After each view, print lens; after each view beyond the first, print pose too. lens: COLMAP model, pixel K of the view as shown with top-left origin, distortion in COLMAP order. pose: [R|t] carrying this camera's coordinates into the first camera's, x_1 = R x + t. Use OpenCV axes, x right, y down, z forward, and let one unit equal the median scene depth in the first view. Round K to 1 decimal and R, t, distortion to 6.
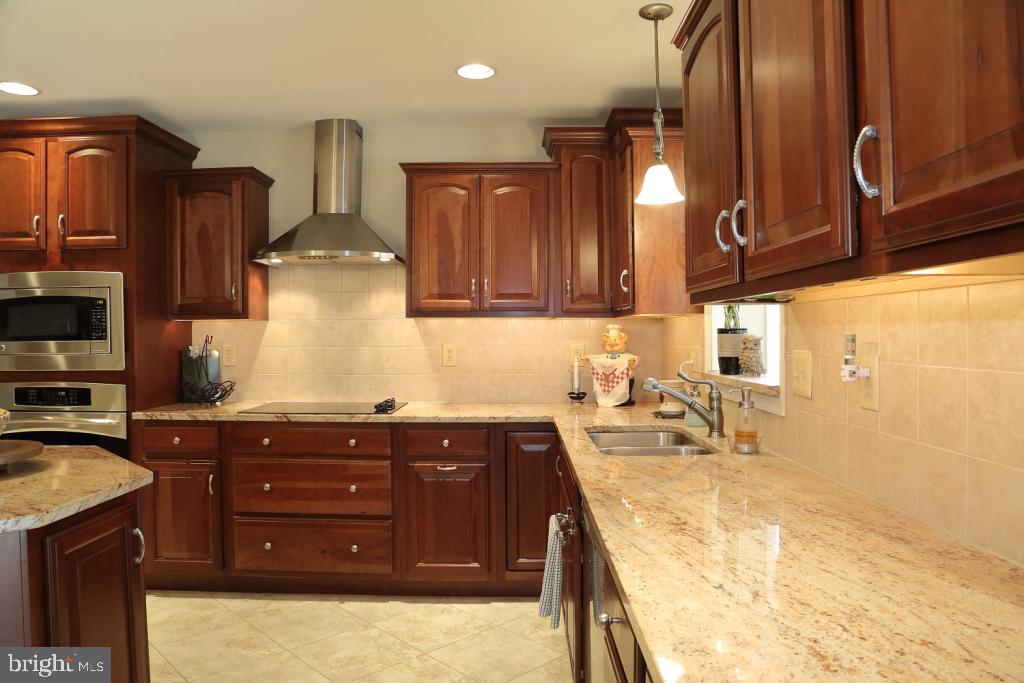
lens RADIAL K [[699.9, 0, 512.3], [0, 699.9, 345.6], [0, 0, 1]] dist [-0.123373, 0.068674]
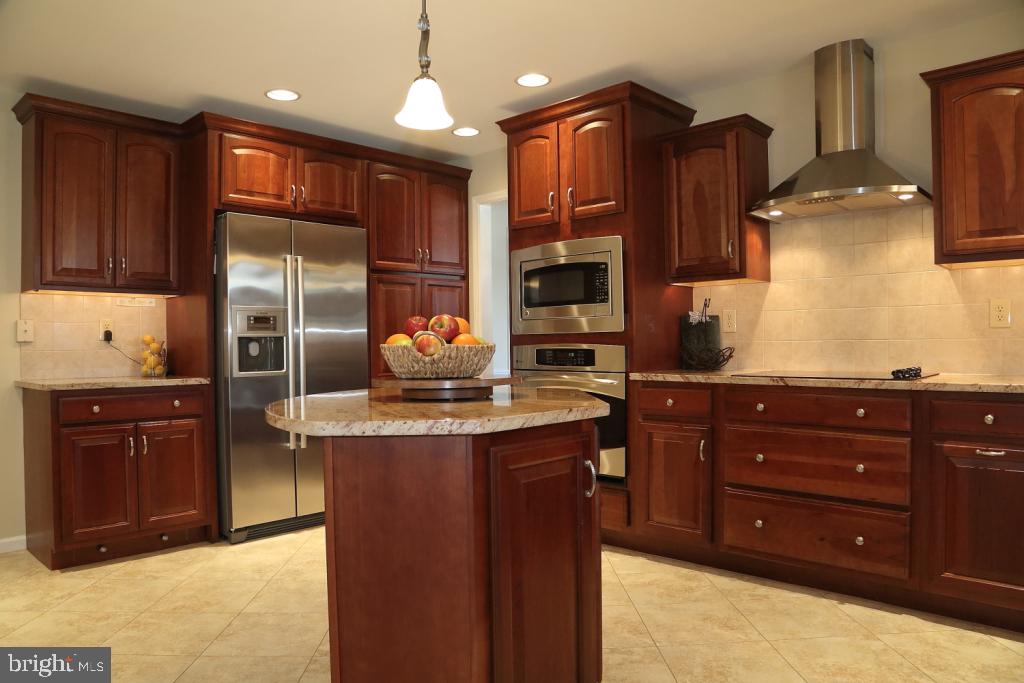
lens RADIAL K [[699.9, 0, 512.3], [0, 699.9, 345.6], [0, 0, 1]] dist [-0.123373, 0.068674]
pose [[0.737133, -0.001532, -0.675745, 0.012619], [-0.002259, 0.999986, -0.004731, 0.062848], [0.675743, 0.005014, 0.737120, 0.112926]]
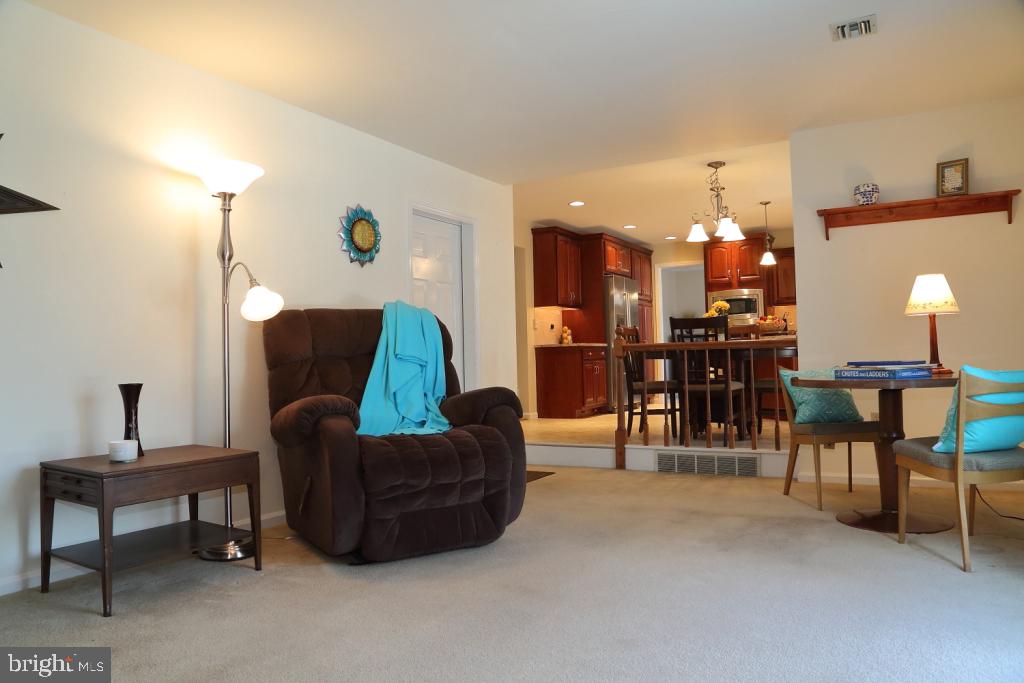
lens RADIAL K [[699.9, 0, 512.3], [0, 699.9, 345.6], [0, 0, 1]] dist [-0.123373, 0.068674]
pose [[0.867506, -0.022222, -0.496930, -0.069650], [0.009943, 0.999577, -0.027341, 0.189887], [0.497327, 0.018777, 0.867360, -1.942224]]
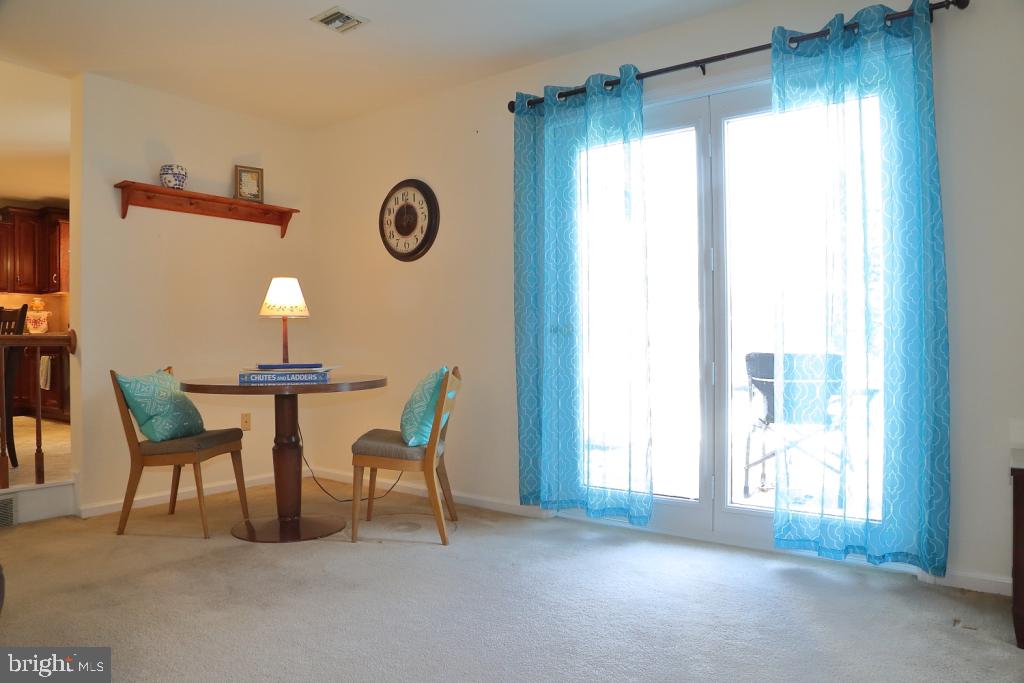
lens RADIAL K [[699.9, 0, 512.3], [0, 699.9, 345.6], [0, 0, 1]] dist [-0.123373, 0.068674]
pose [[0.609456, 0.000364, 0.792819, -0.745770], [0.012824, 0.999865, -0.010317, 0.178238], [-0.792716, 0.016455, 0.609369, -1.617606]]
